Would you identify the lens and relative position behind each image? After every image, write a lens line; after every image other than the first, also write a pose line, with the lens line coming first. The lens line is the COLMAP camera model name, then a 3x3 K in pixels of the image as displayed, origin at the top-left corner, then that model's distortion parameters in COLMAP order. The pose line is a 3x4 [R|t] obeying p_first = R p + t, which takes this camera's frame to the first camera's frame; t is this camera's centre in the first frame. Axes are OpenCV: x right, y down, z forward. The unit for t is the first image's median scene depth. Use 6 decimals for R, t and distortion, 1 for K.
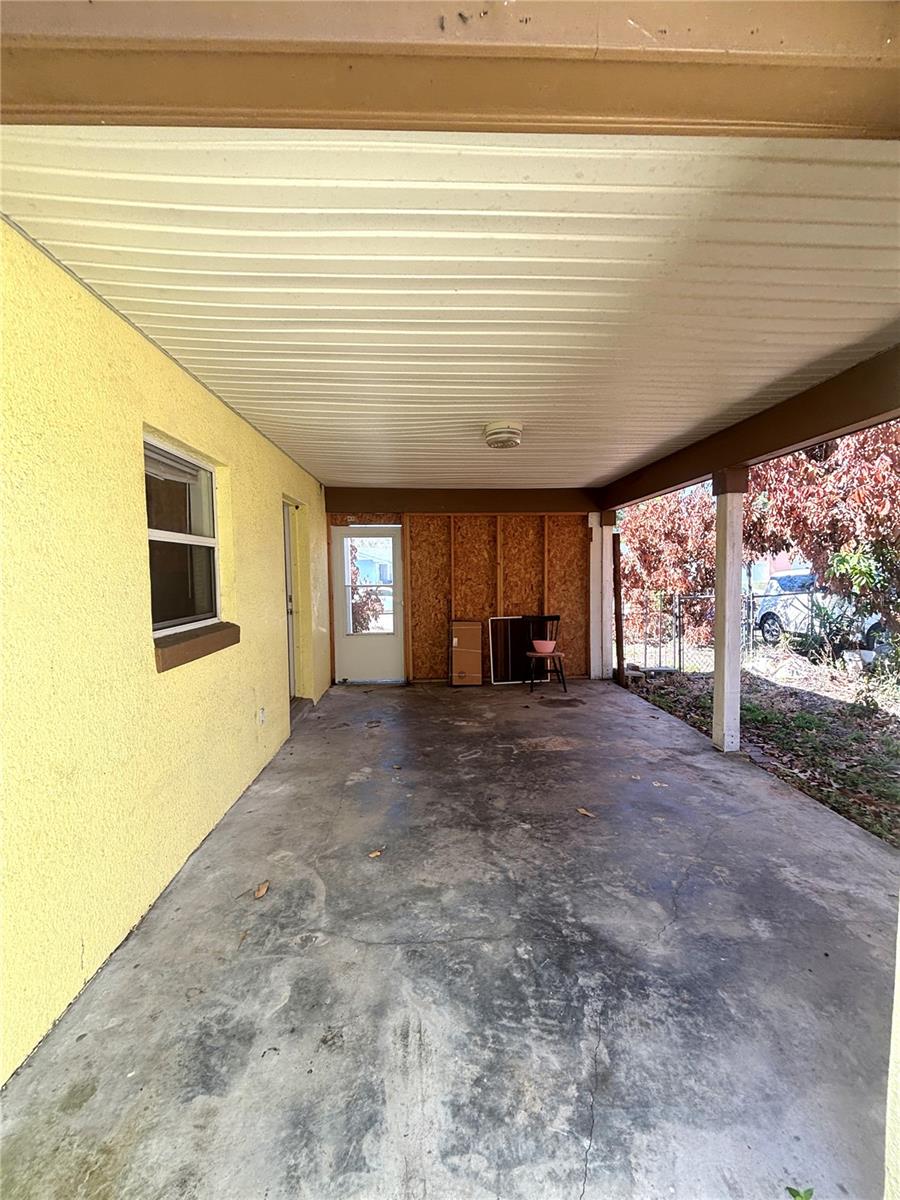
lens RADIAL K [[478.0, 0, 446.9], [0, 478.0, 598.0], [0, 0, 1]] dist [-0.001718, -0.000884]
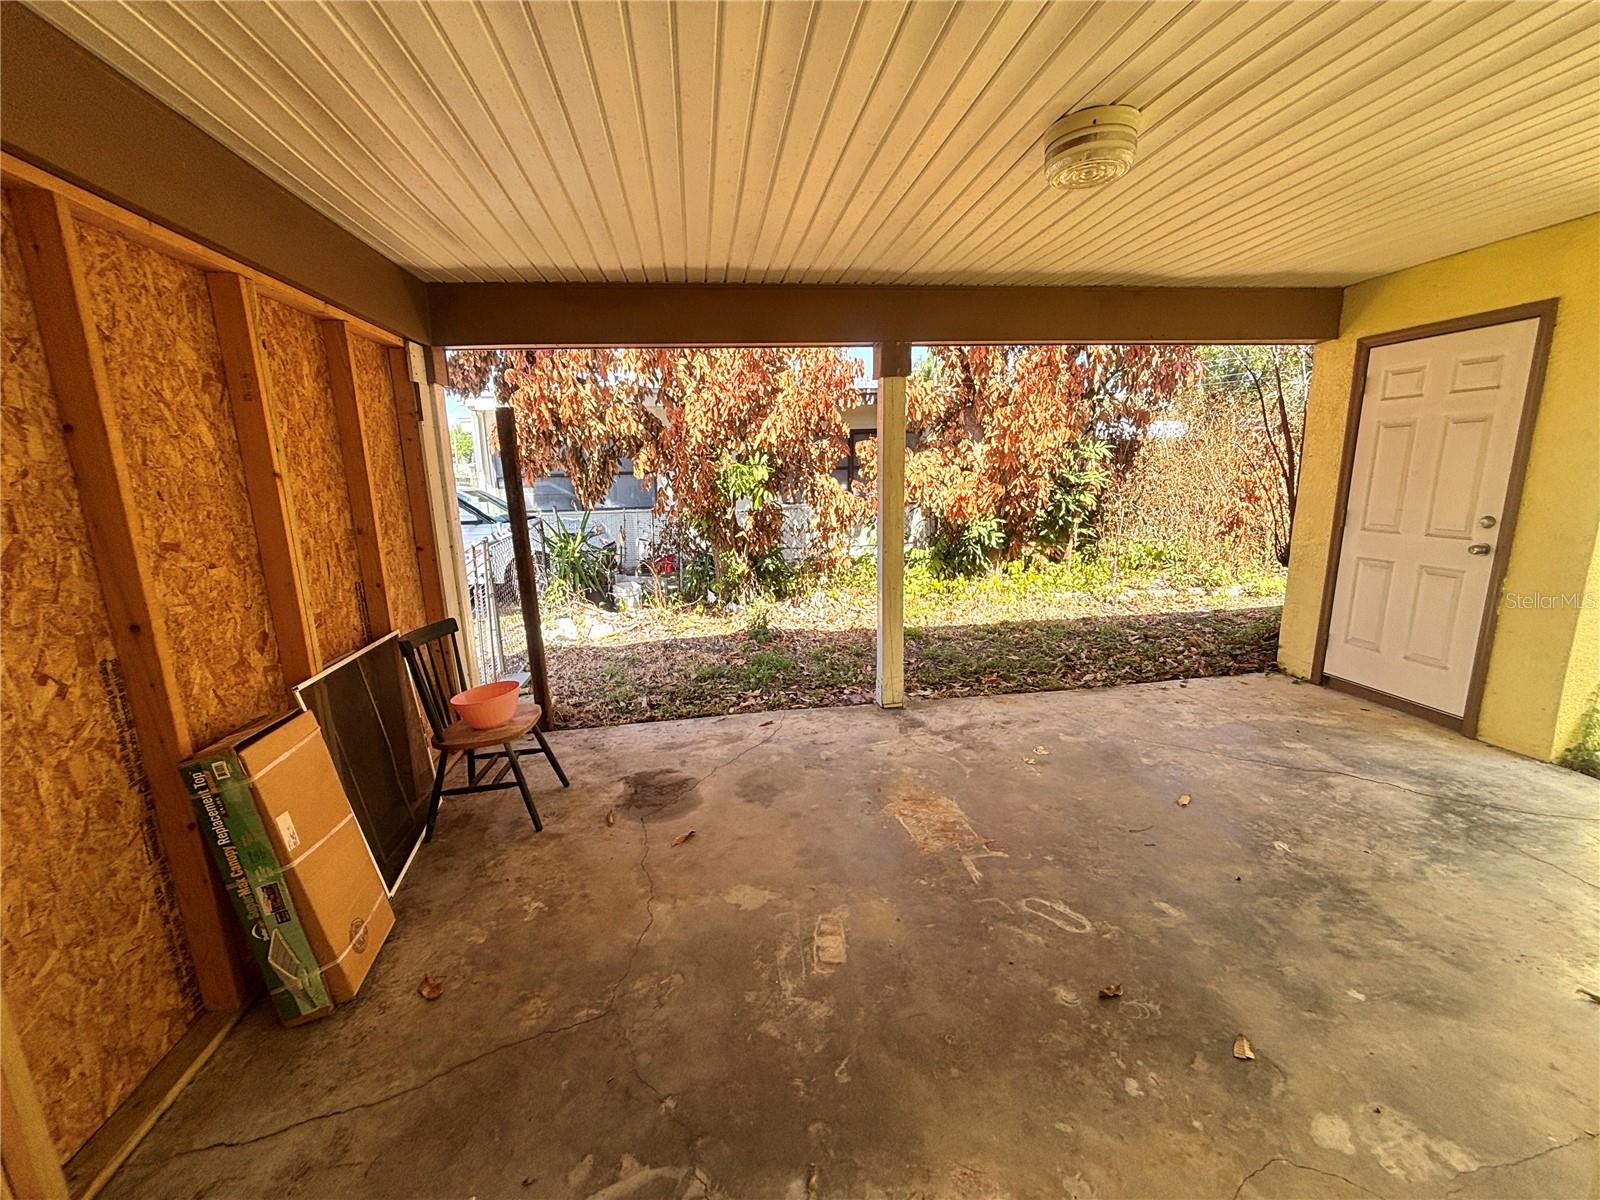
lens RADIAL K [[637.3, 0, 794.2], [0, 637.3, 601.0], [0, 0, 1]] dist [-0.001718, -0.000884]
pose [[-0.099092, -0.187367, 0.977279, -0.441159], [0.076780, 0.977745, 0.195241, -0.084153], [-0.992112, 0.094382, -0.082501, 1.257894]]
